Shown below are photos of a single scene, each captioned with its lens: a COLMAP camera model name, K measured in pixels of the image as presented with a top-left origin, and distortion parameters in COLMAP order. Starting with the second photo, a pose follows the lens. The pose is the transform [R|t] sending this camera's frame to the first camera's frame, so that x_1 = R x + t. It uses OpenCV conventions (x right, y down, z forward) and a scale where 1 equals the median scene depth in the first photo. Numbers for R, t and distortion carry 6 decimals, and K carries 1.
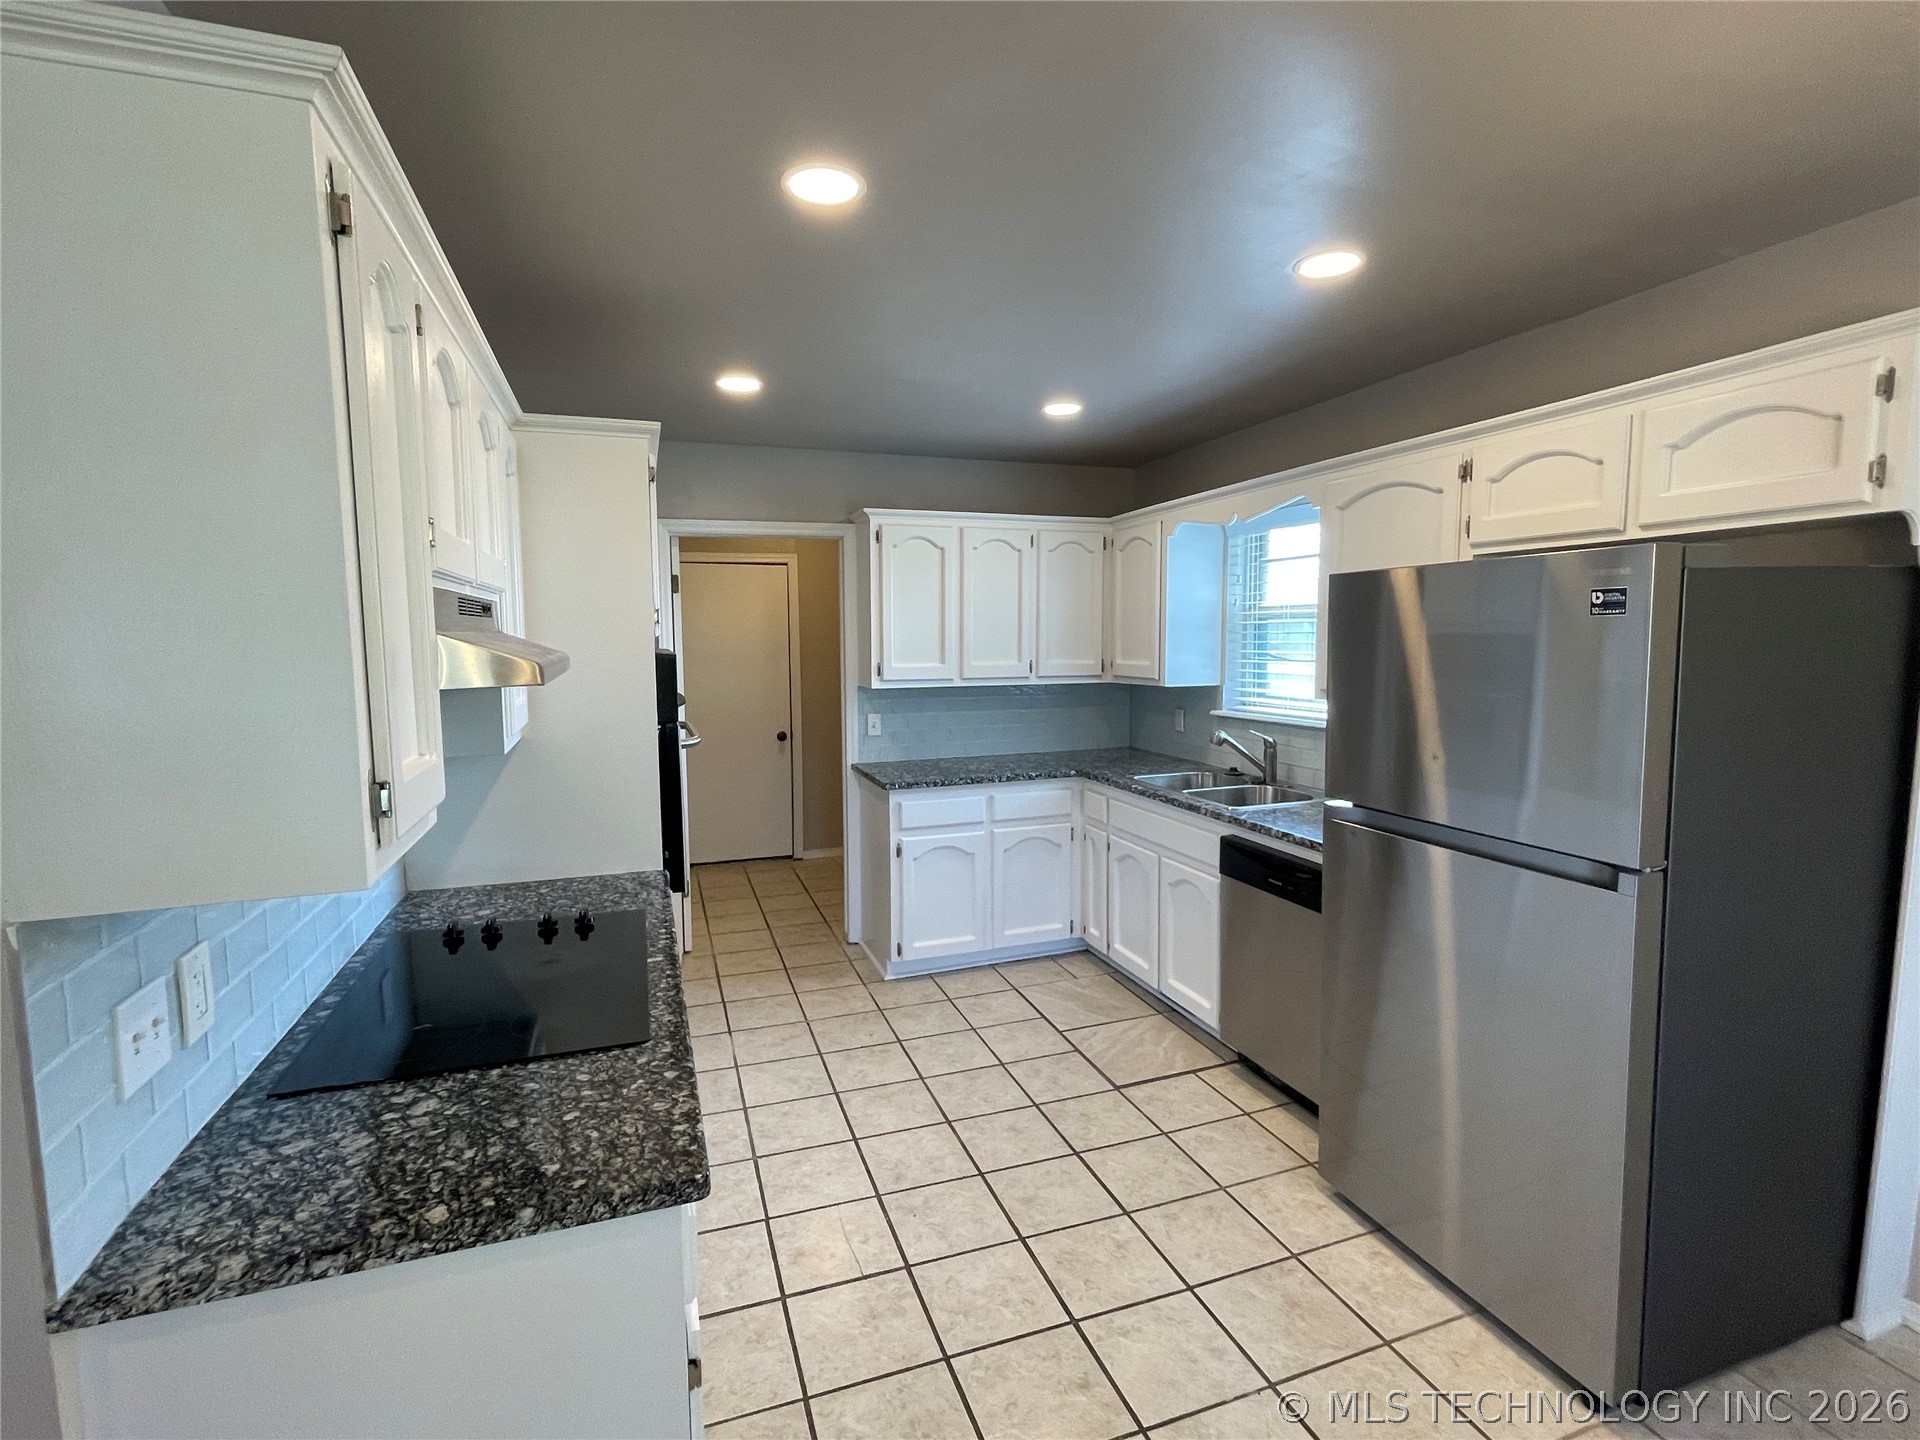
lens RADIAL K [[906.6, 0, 960.0], [0, 906.6, 720.0], [0, 0, 1]] dist [0.001043, -0.000861]
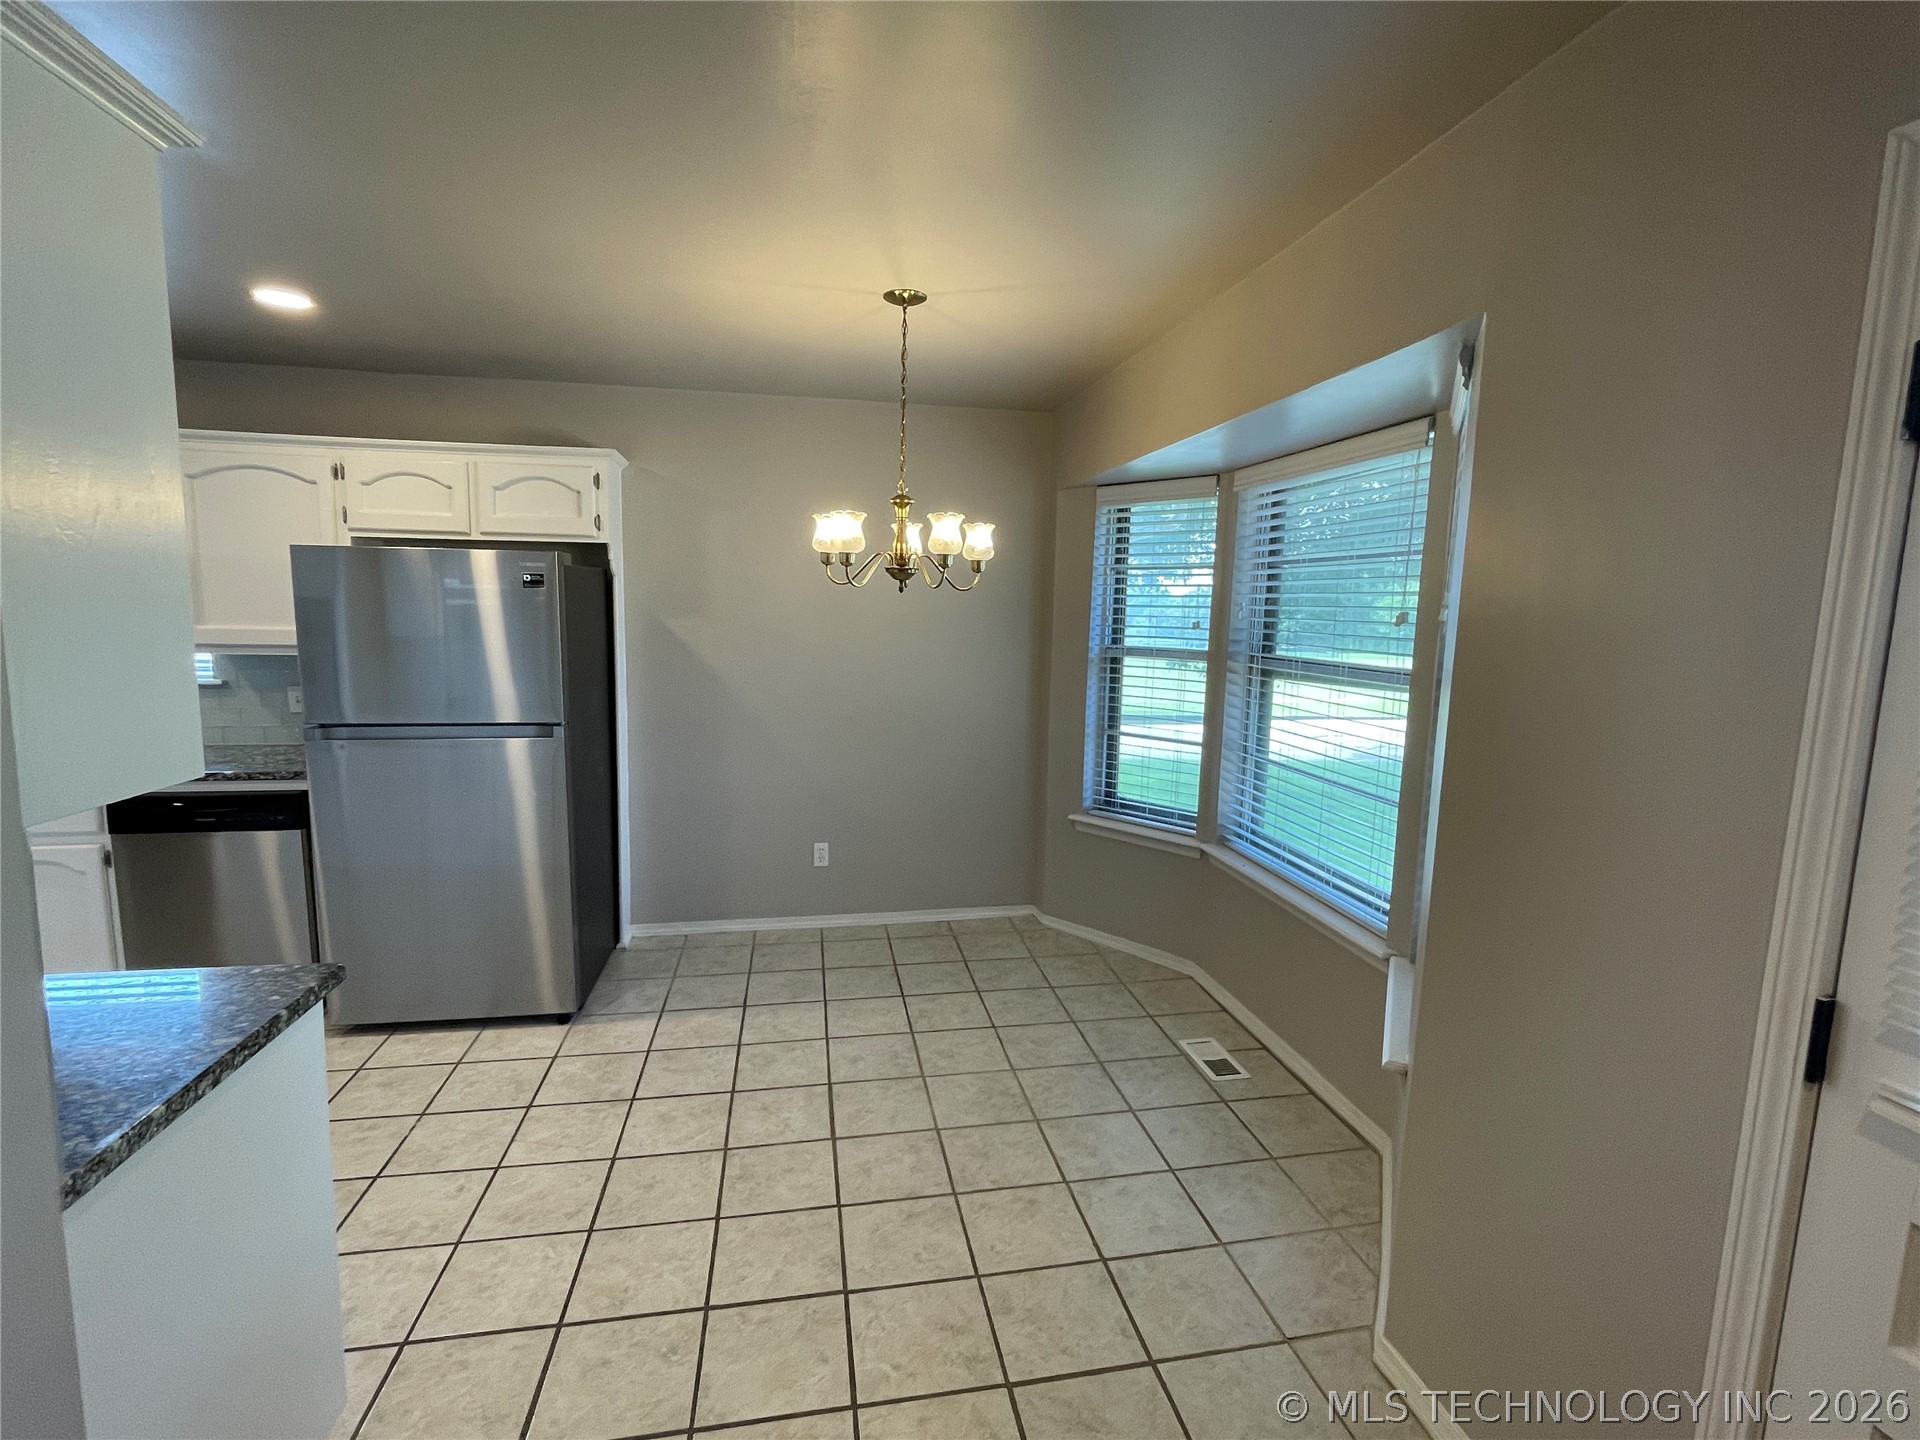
lens RADIAL K [[906.6, 0, 960.0], [0, 906.6, 720.0], [0, 0, 1]] dist [0.001043, -0.000861]
pose [[0.162997, -0.106322, 0.980881, -0.778832], [0.074646, 0.992656, 0.095194, 0.031640], [-0.983799, 0.057702, 0.169737, -0.113808]]
